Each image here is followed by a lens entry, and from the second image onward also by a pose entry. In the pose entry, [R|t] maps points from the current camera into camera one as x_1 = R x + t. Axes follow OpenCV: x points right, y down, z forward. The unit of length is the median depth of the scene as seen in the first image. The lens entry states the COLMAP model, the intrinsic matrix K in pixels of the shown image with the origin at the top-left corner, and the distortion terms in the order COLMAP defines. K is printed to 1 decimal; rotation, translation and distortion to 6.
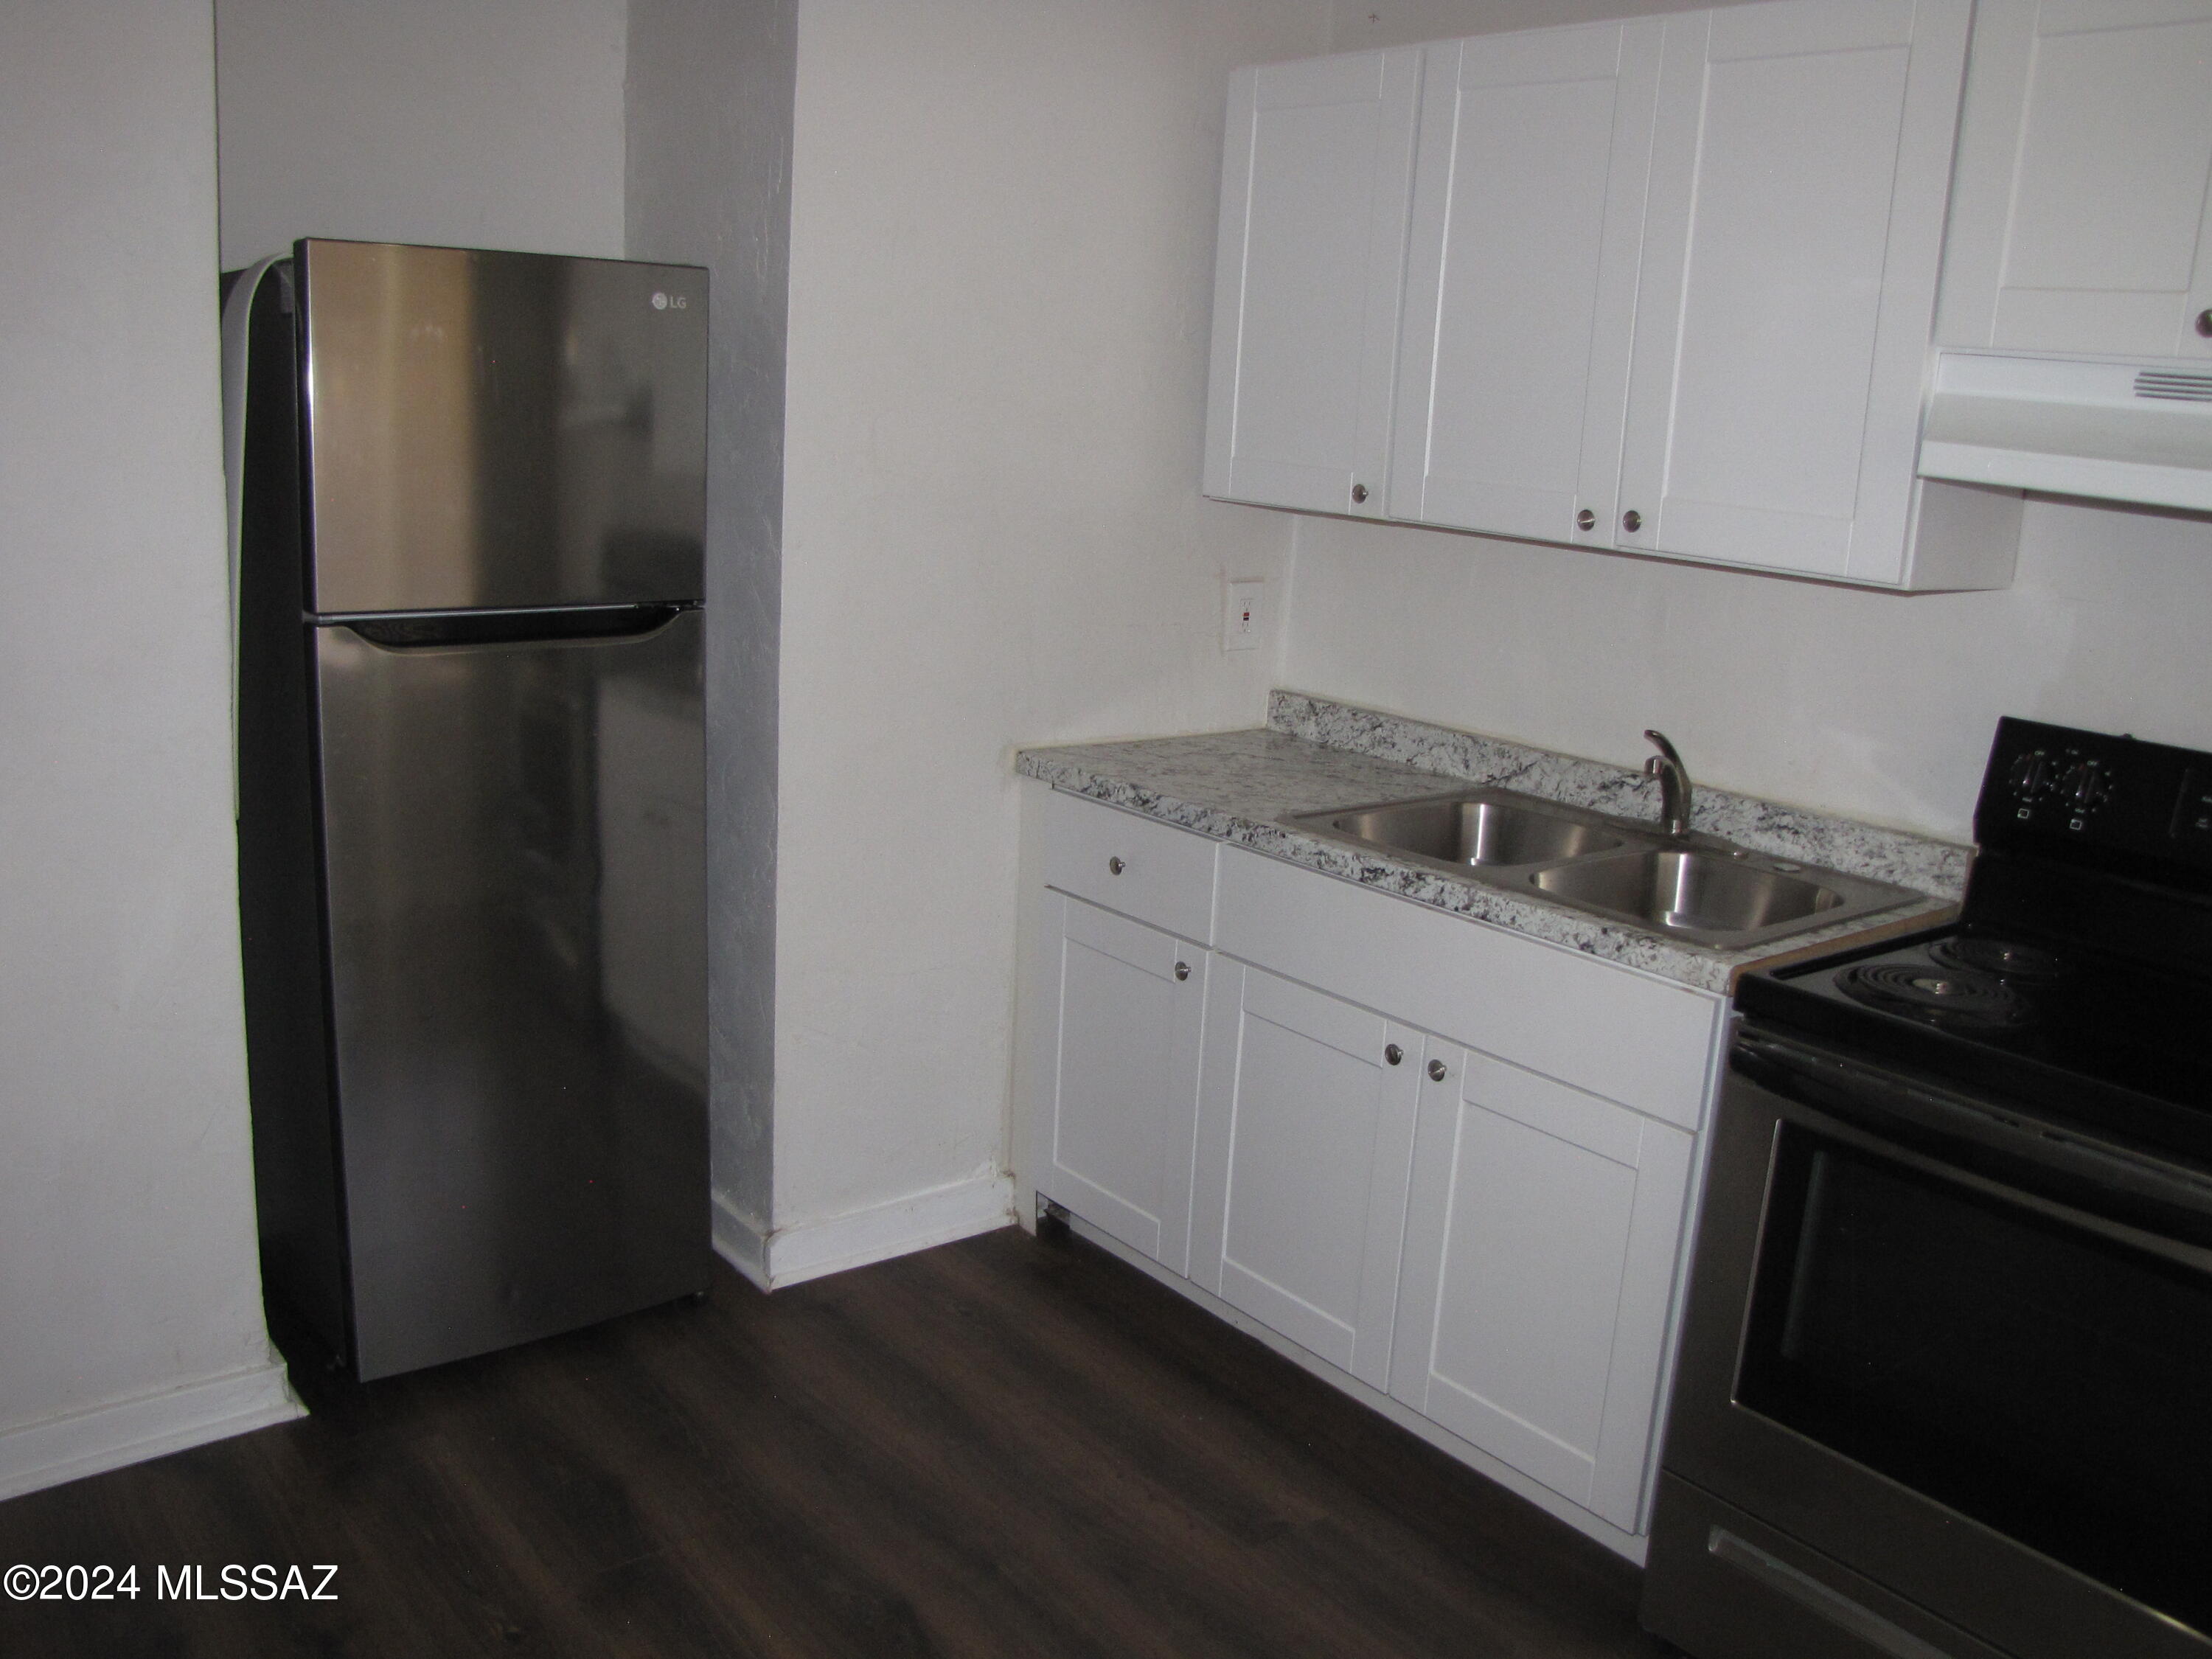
lens RADIAL K [[1831.9, 0, 1157.4], [0, 1831.9, 836.6], [0, 0, 1]] dist [-0.200803, 0.158632]
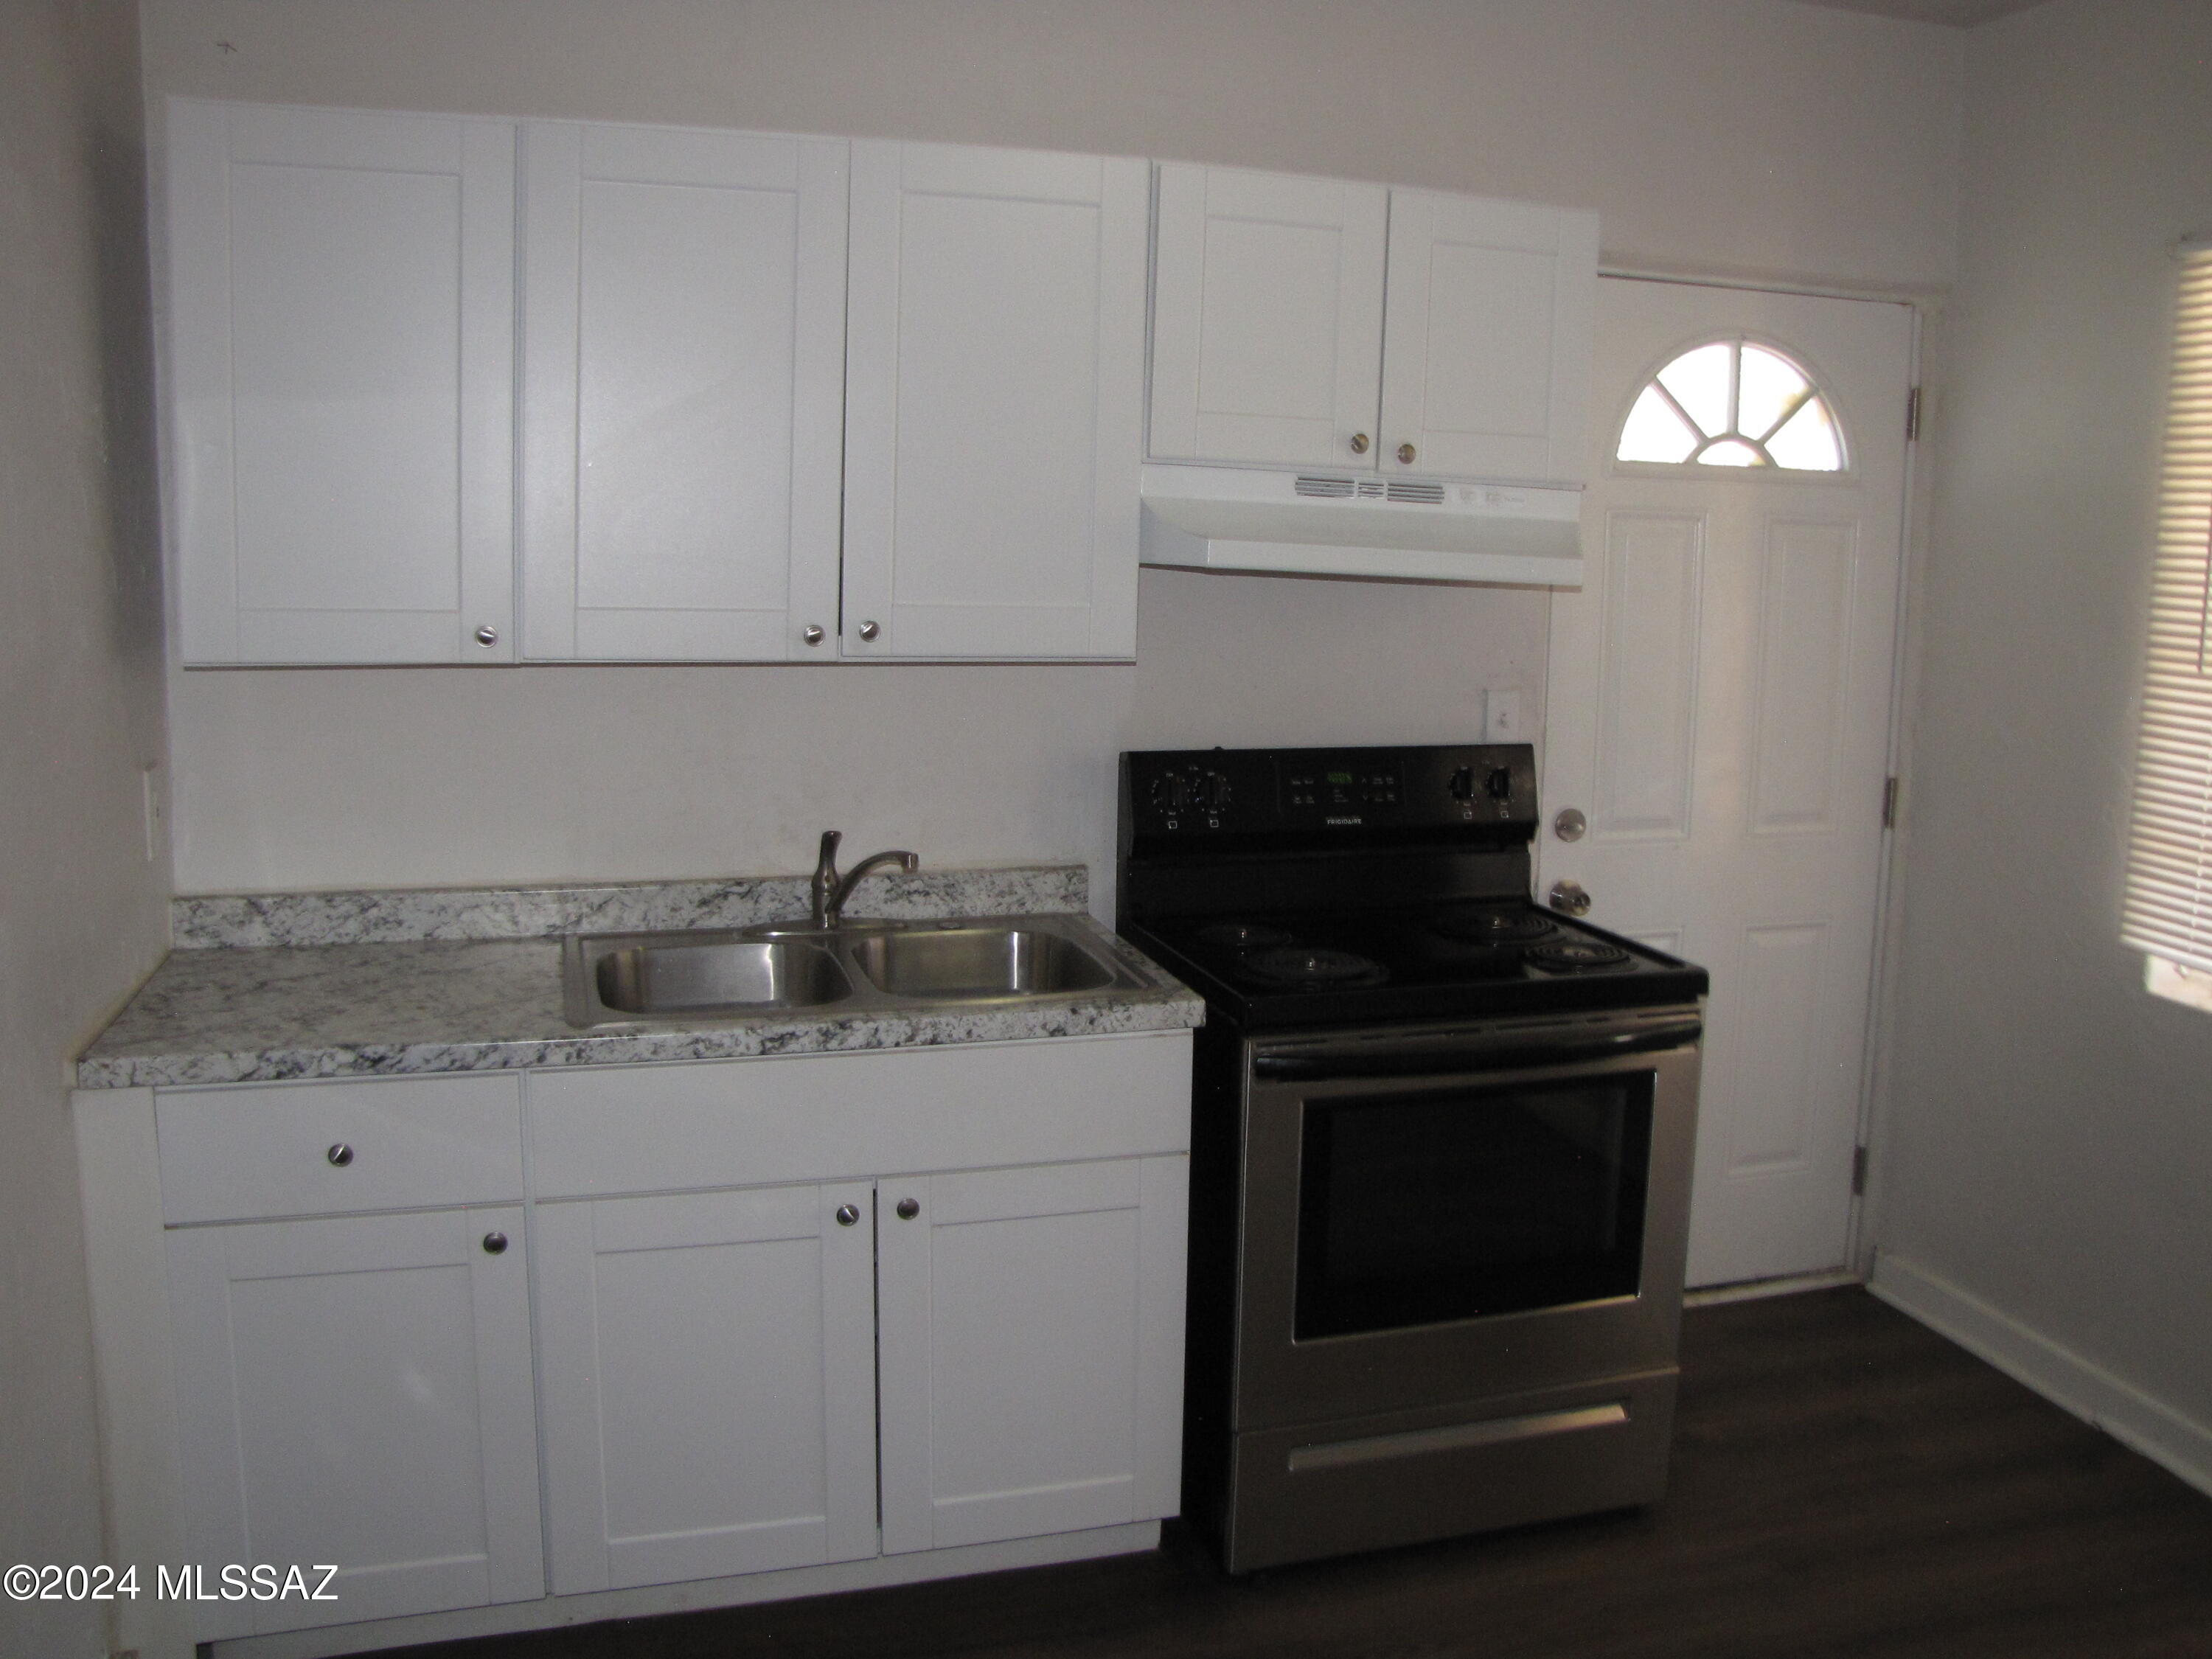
lens RADIAL K [[1831.9, 0, 1157.4], [0, 1831.9, 836.6], [0, 0, 1]] dist [-0.200803, 0.158632]
pose [[0.380311, -0.202878, 0.902333, -0.588800], [0.210222, 0.969068, 0.129280, -0.151498], [-0.900650, 0.140524, 0.411197, 0.419799]]
